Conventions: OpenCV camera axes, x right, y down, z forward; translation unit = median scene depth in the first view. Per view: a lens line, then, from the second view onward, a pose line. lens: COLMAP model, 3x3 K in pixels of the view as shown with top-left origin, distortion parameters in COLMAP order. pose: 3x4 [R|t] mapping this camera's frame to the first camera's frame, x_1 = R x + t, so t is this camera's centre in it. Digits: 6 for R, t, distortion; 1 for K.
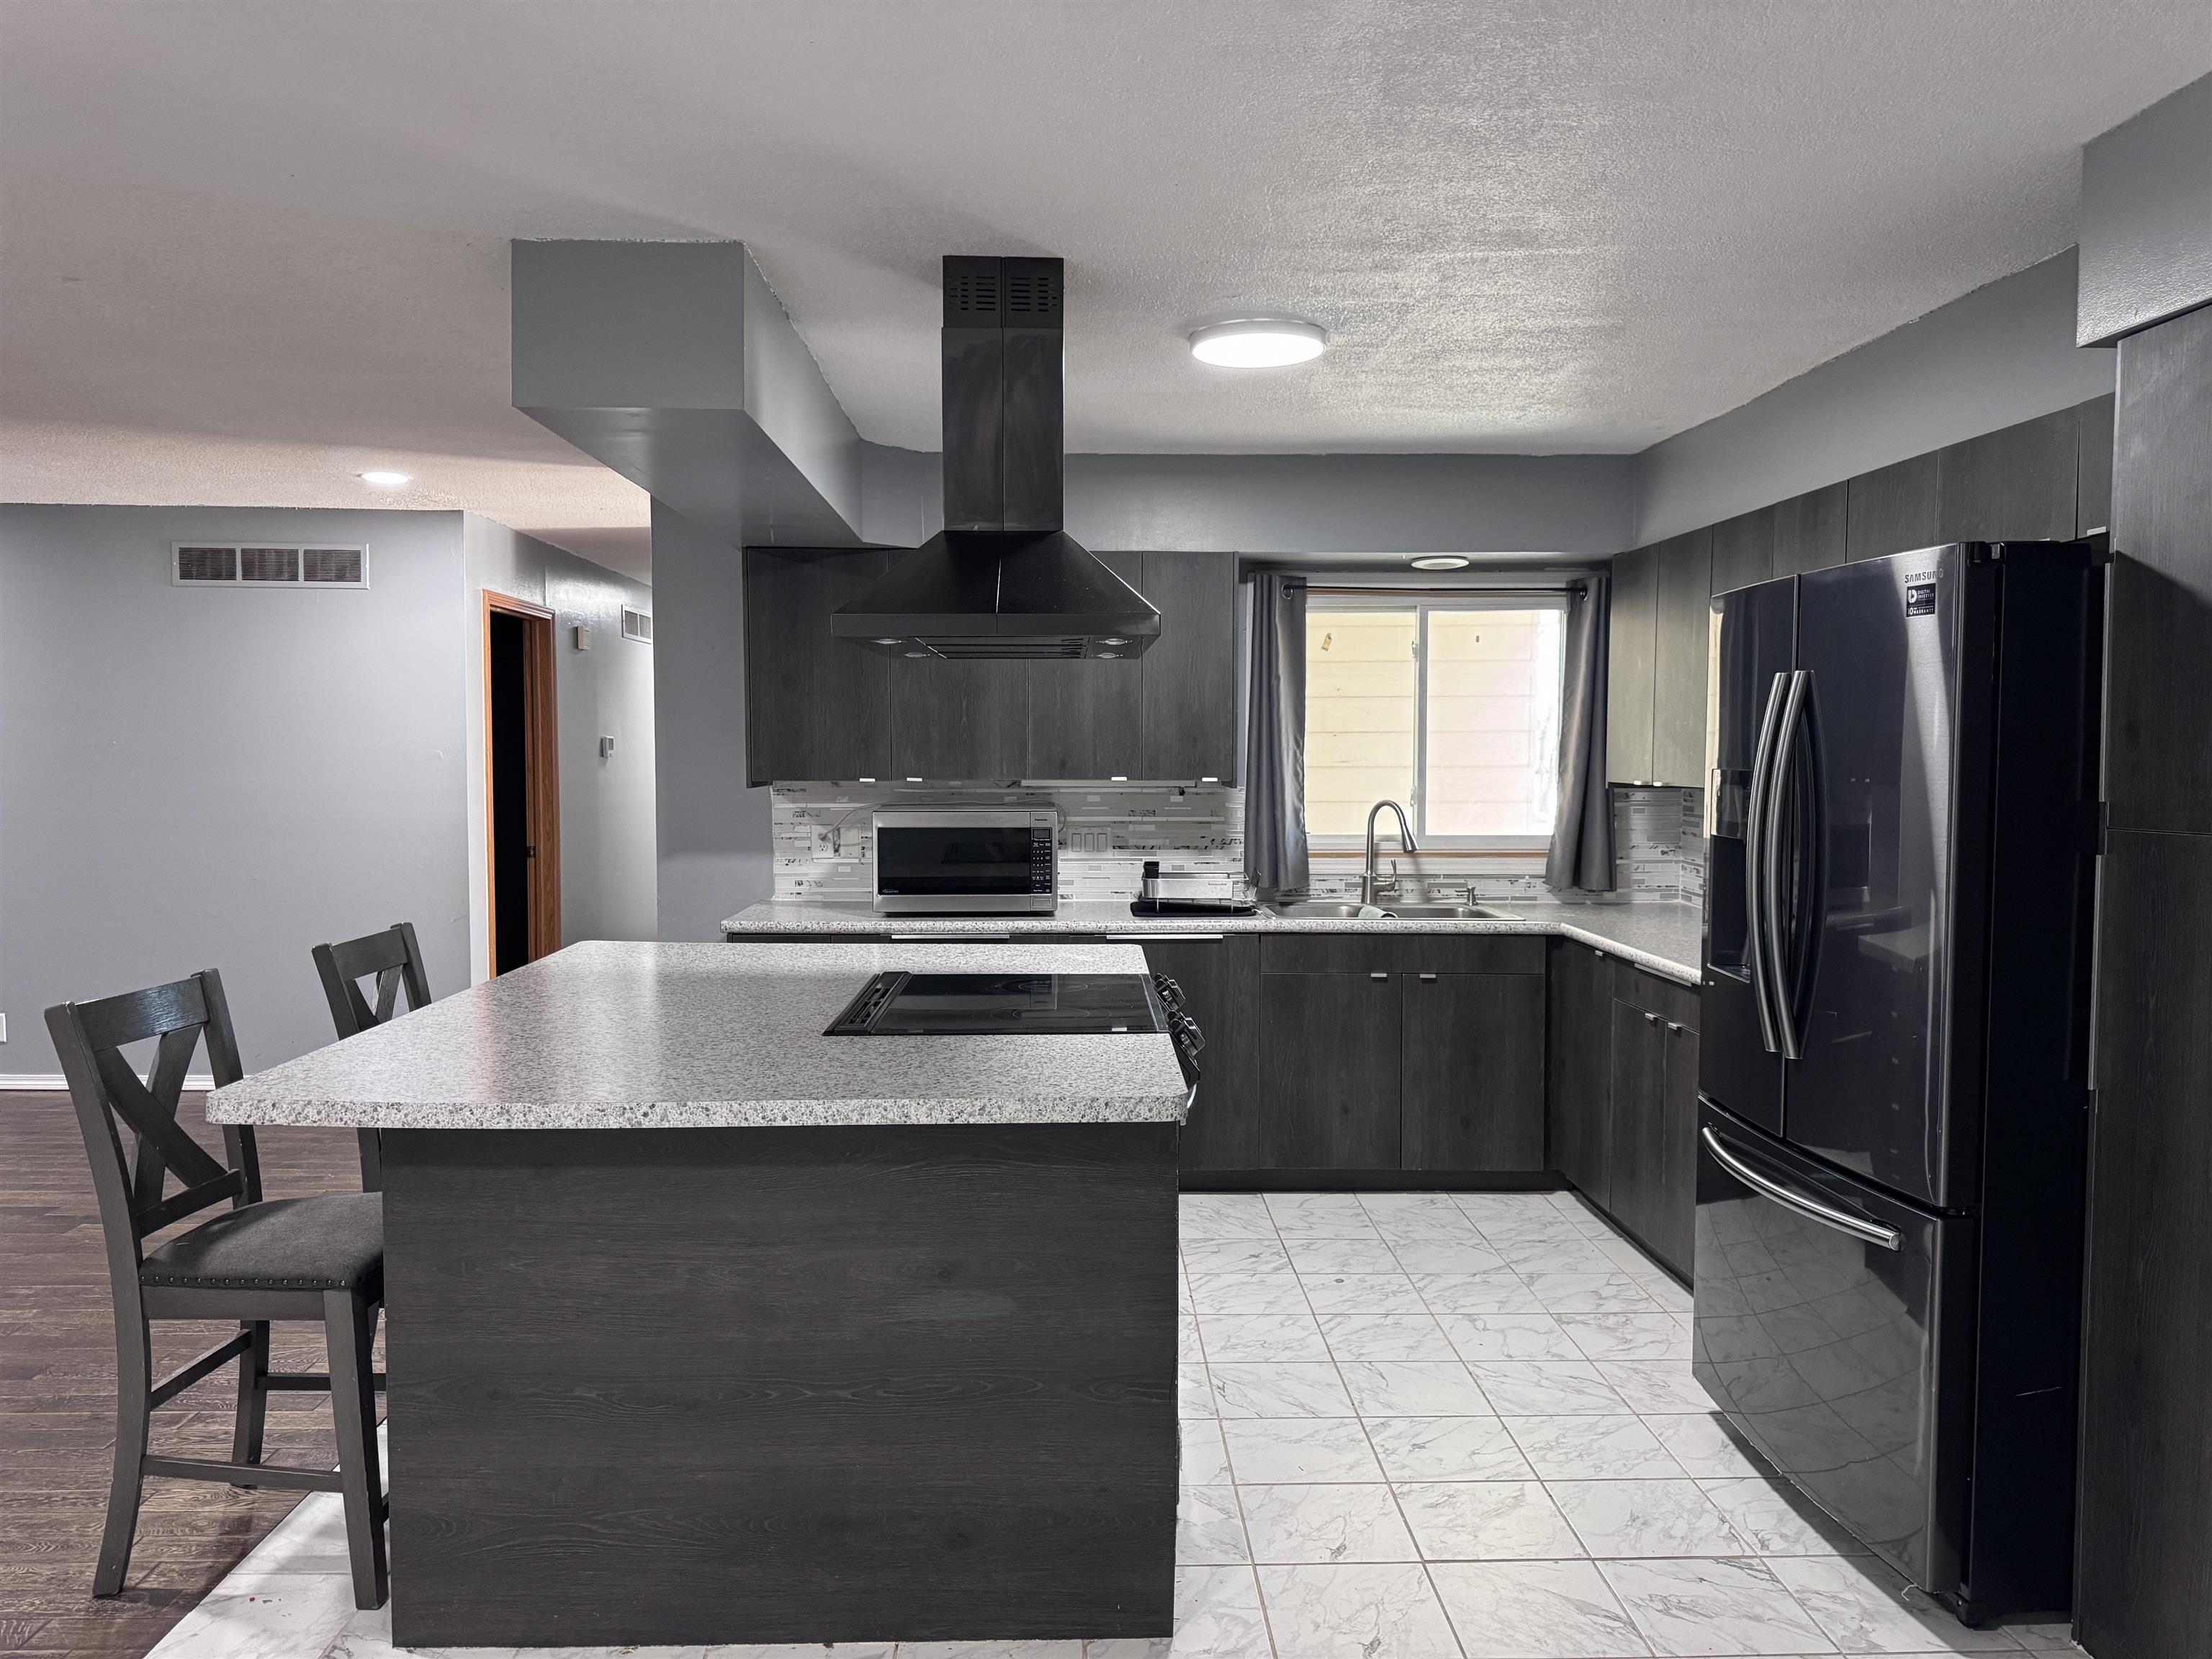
lens RADIAL K [[1558.6, 0, 1115.6], [0, 1558.6, 833.3], [0, 0, 1]] dist [0.108782, -0.175028]
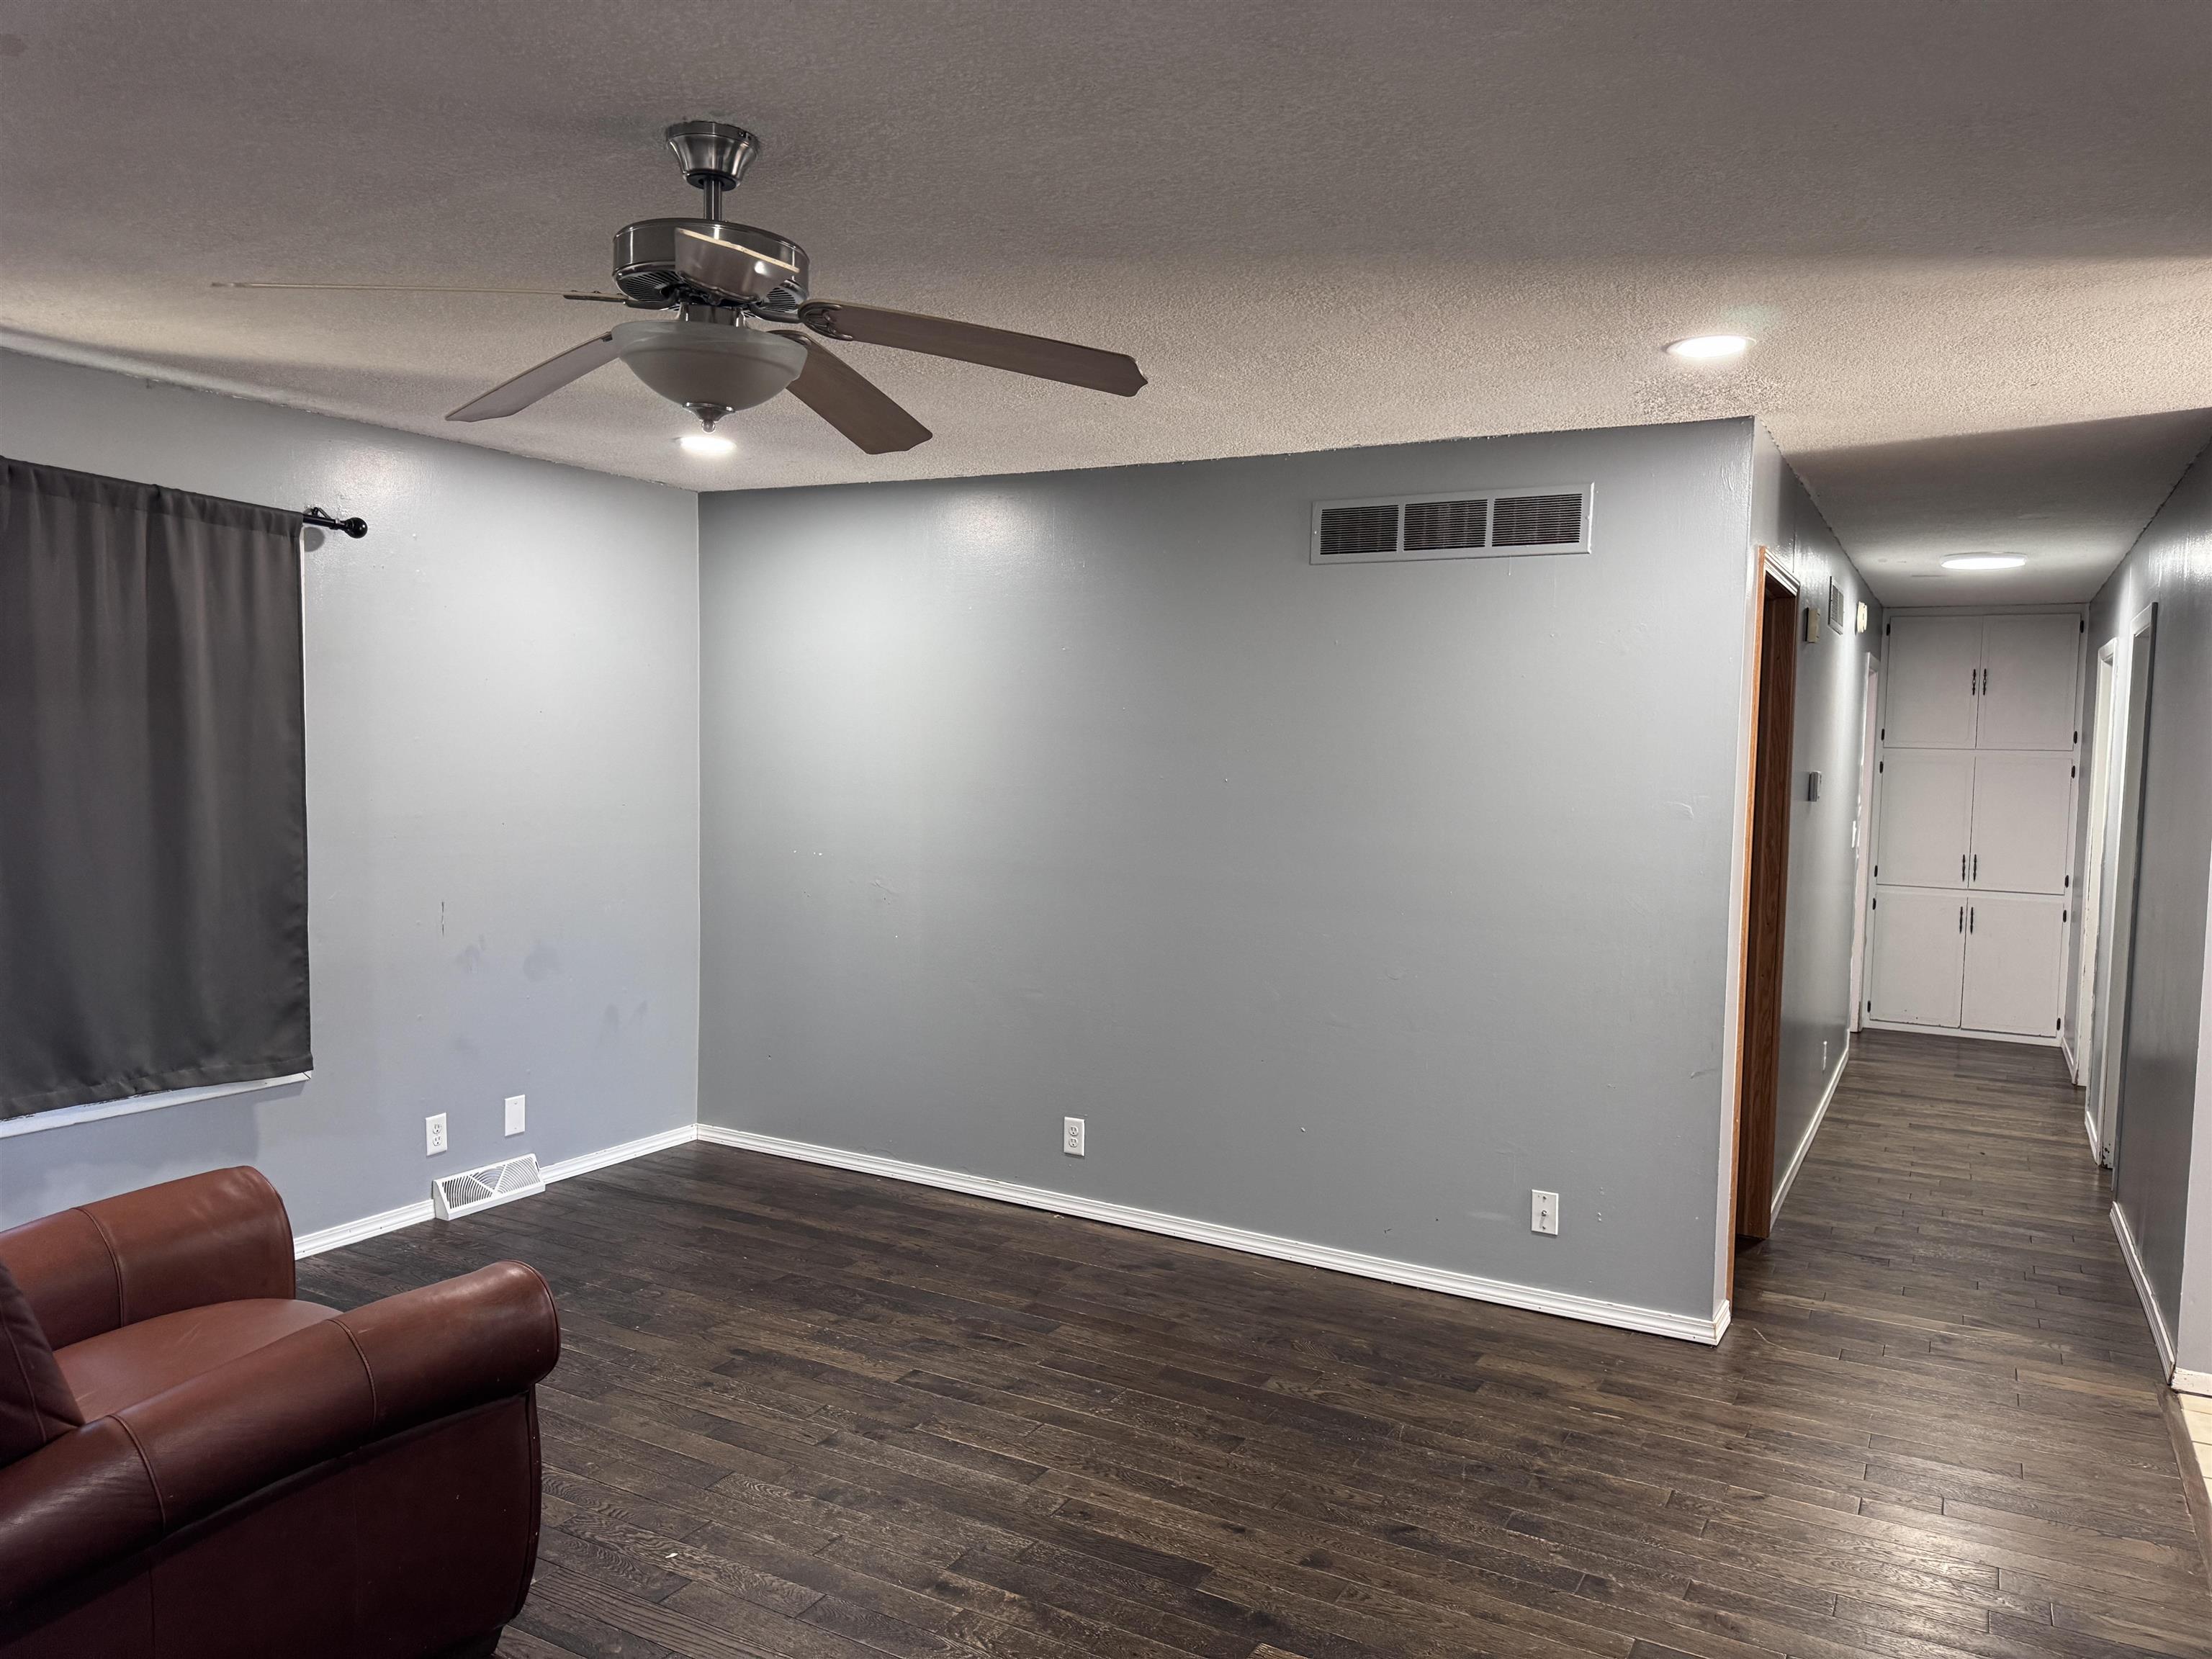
lens RADIAL K [[1558.2, 0, 1093.6], [0, 1558.2, 844.3], [0, 0, 1]] dist [0.065897, -0.076621]
pose [[0.850475, 0.047251, -0.523889, -0.355351], [-0.044982, 0.998842, 0.017065, -0.043059], [0.524089, 0.009052, 0.851616, 0.407067]]
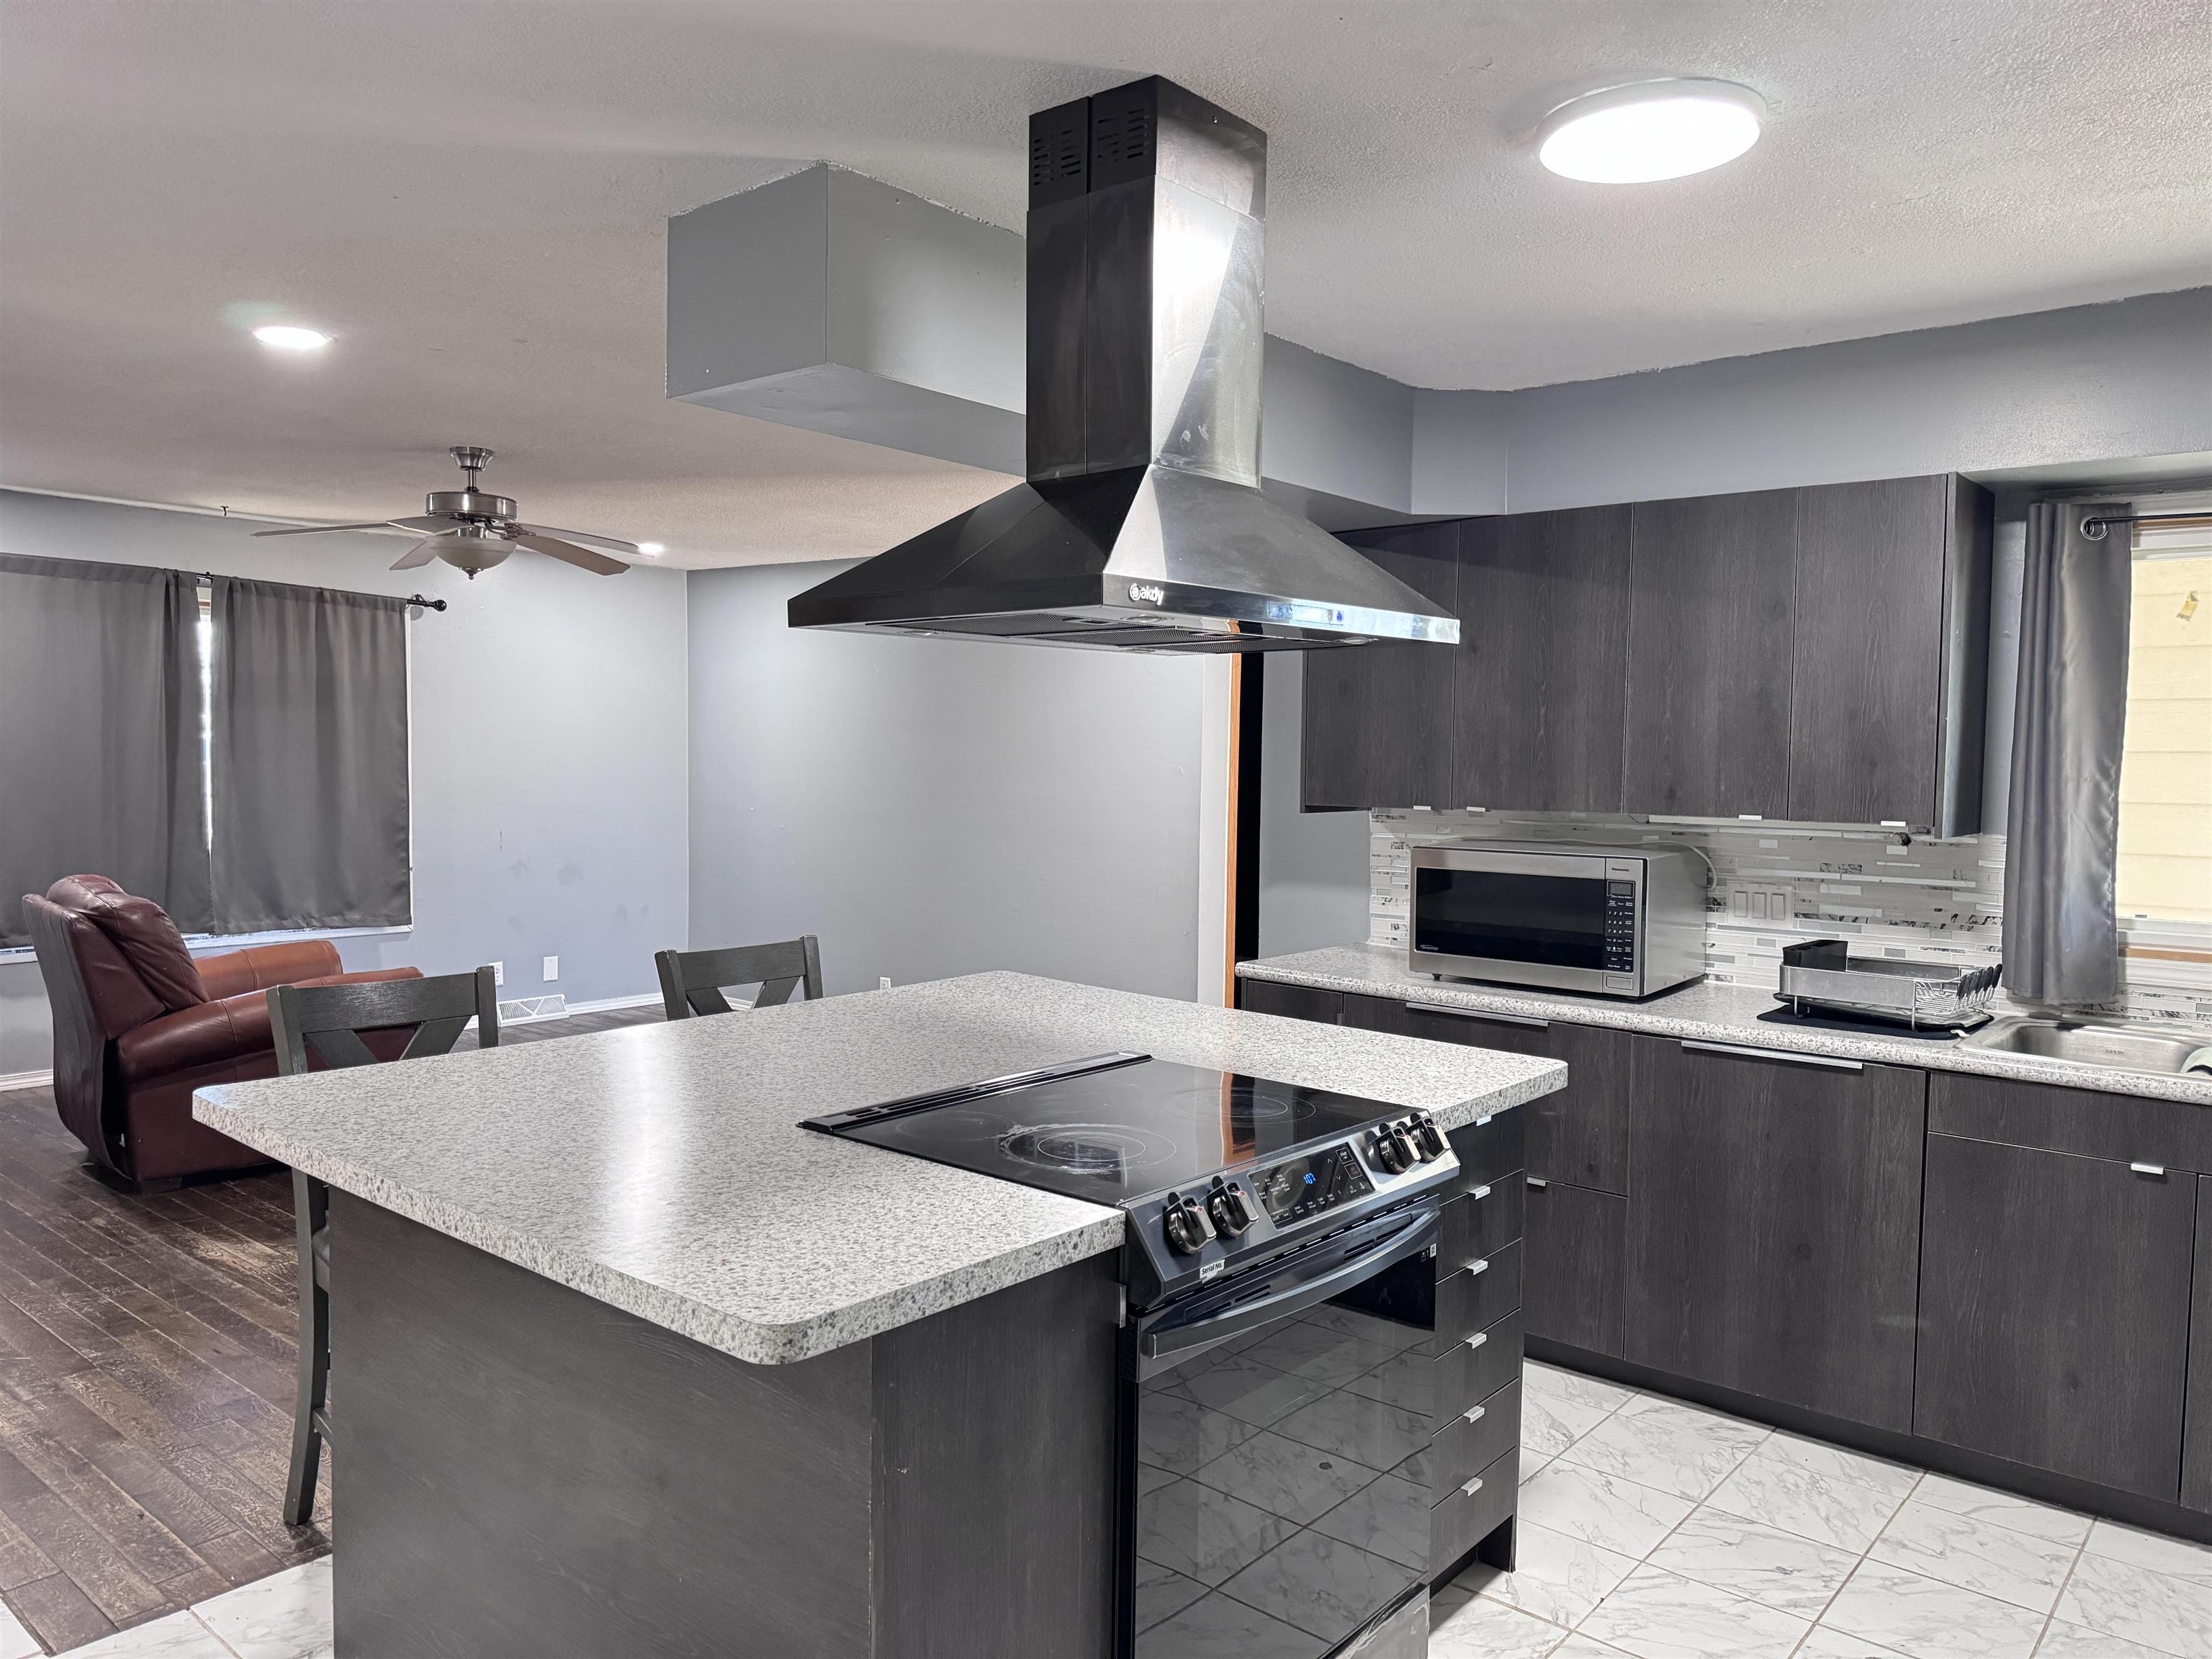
lens RADIAL K [[1558.2, 0, 1093.6], [0, 1558.2, 844.3], [0, 0, 1]] dist [0.065897, -0.076621]
pose [[0.740441, 0.049085, -0.670327, 0.241755], [-0.049744, 0.998597, 0.018175, -0.020014], [0.670278, 0.019887, 0.741843, 0.265591]]
